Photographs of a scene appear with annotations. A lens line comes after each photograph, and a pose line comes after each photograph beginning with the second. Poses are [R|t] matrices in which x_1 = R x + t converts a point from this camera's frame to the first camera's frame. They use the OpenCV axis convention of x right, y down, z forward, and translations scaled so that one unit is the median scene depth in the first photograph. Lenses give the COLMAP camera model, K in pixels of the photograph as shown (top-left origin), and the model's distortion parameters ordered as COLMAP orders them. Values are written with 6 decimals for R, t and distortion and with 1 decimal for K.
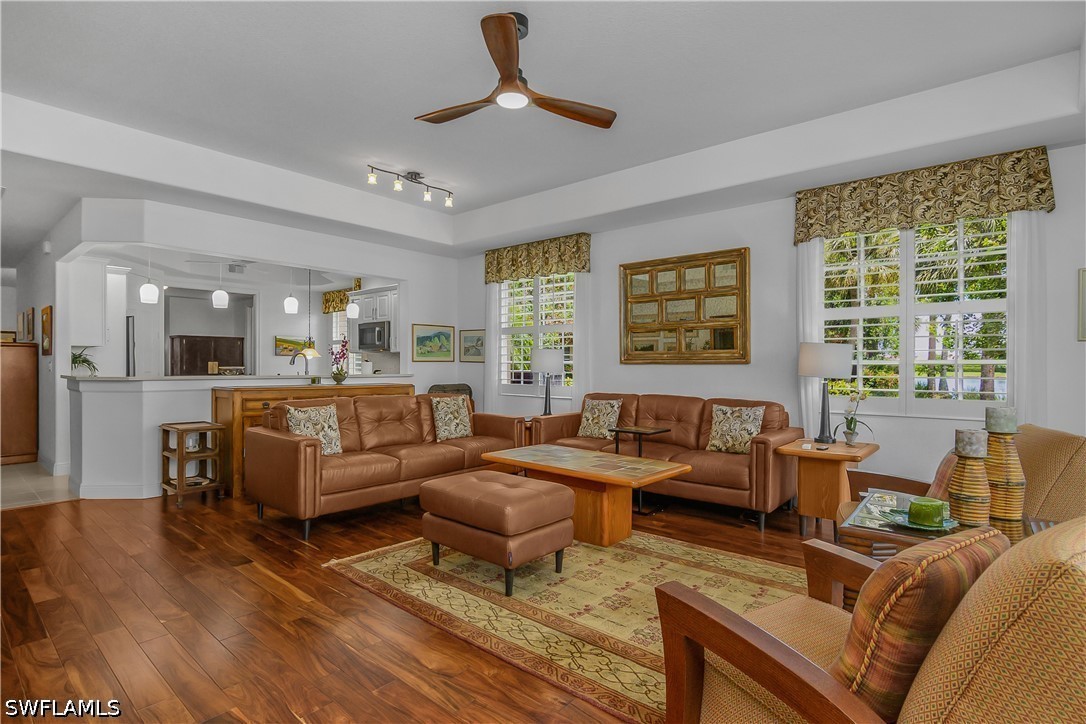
lens RADIAL K [[541.0, 0, 541.2], [0, 541.0, 363.1], [0, 0, 1]] dist [-0.021890, 0.005920]
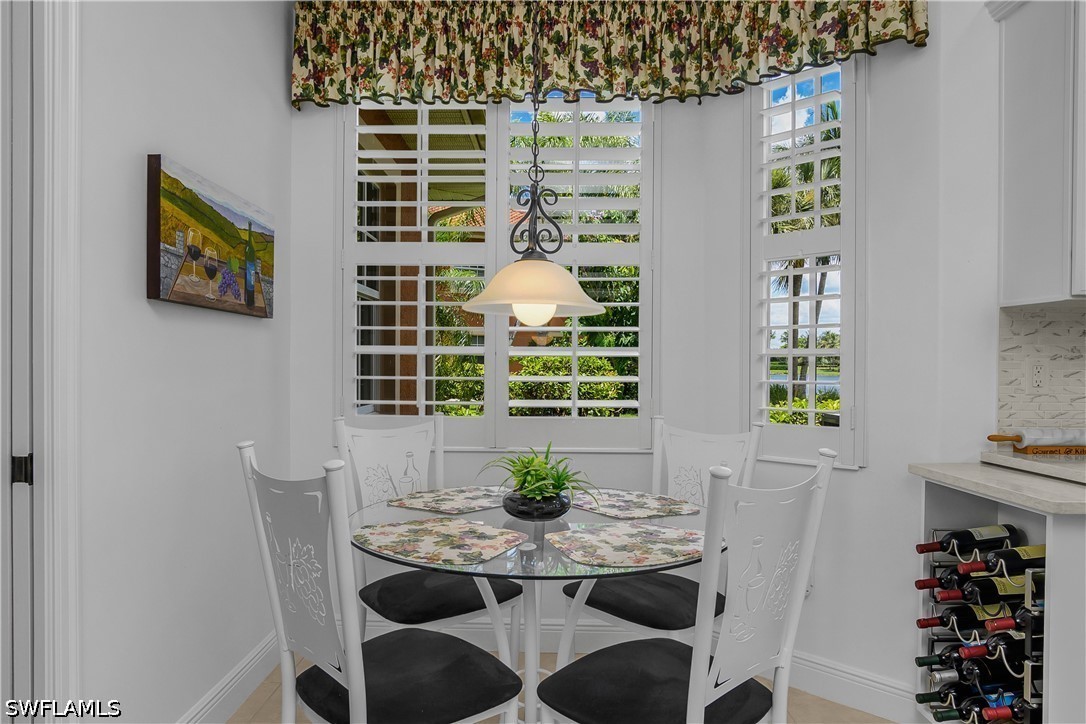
lens RADIAL K [[698.1, 0, 554.5], [0, 698.1, 365.0], [0, 0, 1]] dist [-0.032014, 0.002186]
pose [[0.773981, -0.003523, 0.633199, -1.057135], [-0.005784, 0.999903, 0.012633, 0.002163], [-0.633182, -0.013440, 0.773886, 1.594156]]
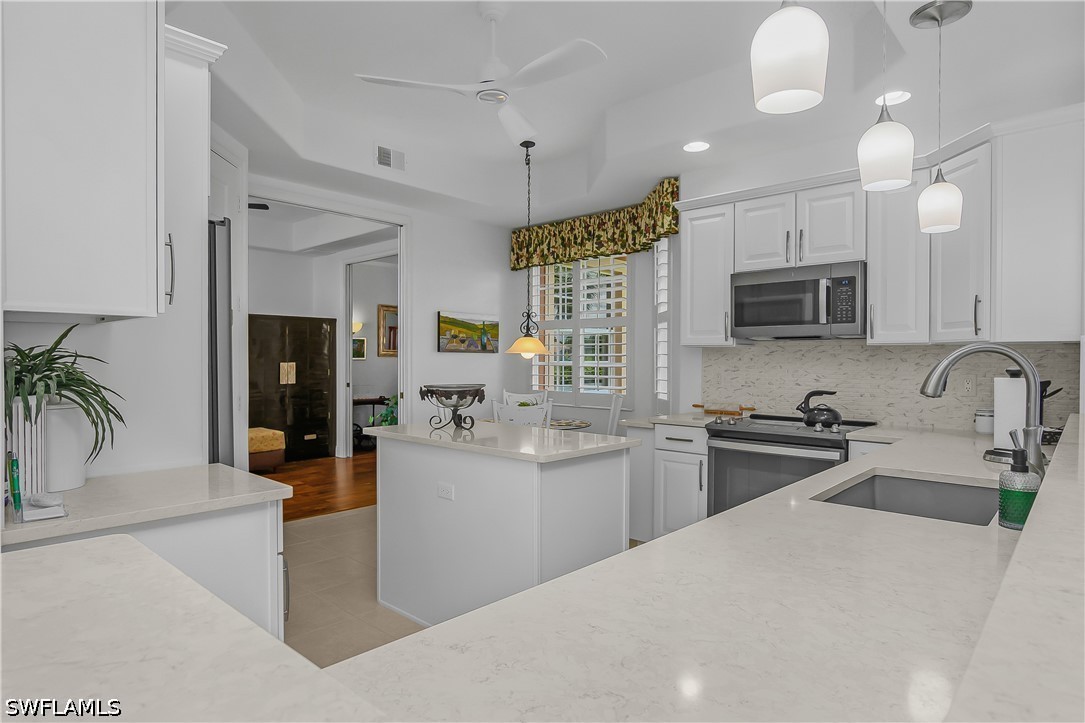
lens RADIAL K [[608.0, 0, 539.8], [0, 608.0, 366.3], [0, 0, 1]] dist [-0.015163, -0.000234]
pose [[0.999331, 0.000292, -0.036562, -0.761737], [0.000274, 0.999880, 0.015467, -0.017348], [0.036562, -0.015467, 0.999212, 0.885247]]
